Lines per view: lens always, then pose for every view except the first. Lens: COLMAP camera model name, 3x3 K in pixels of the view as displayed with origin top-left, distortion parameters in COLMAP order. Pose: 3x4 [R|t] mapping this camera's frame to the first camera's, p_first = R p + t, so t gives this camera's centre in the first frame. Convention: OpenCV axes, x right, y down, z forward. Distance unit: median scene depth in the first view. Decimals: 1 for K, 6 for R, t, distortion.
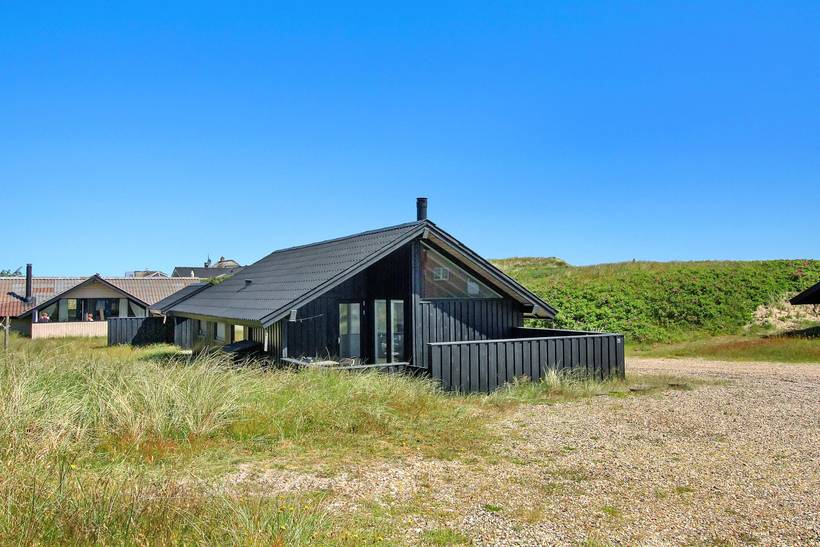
lens RADIAL K [[679.0, 0, 410.0], [0, 679.0, 273.5], [0, 0, 1]] dist [-0.007254, 0.001441]
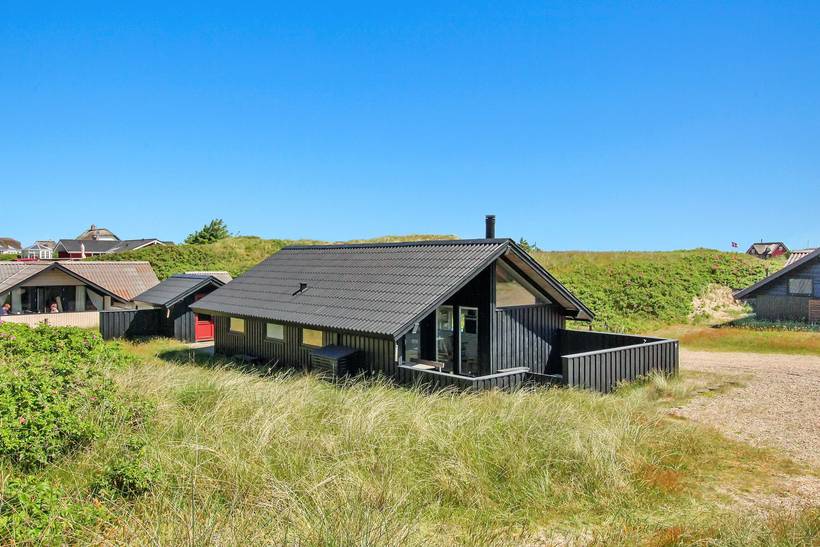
lens RADIAL K [[679.0, 0, 410.0], [0, 679.0, 273.5], [0, 0, 1]] dist [-0.007254, 0.001441]
pose [[0.977156, 0.004065, 0.212483, -0.230155], [-0.014664, 0.998724, 0.048332, -0.045132], [-0.212016, -0.050344, 0.975969, -0.044566]]
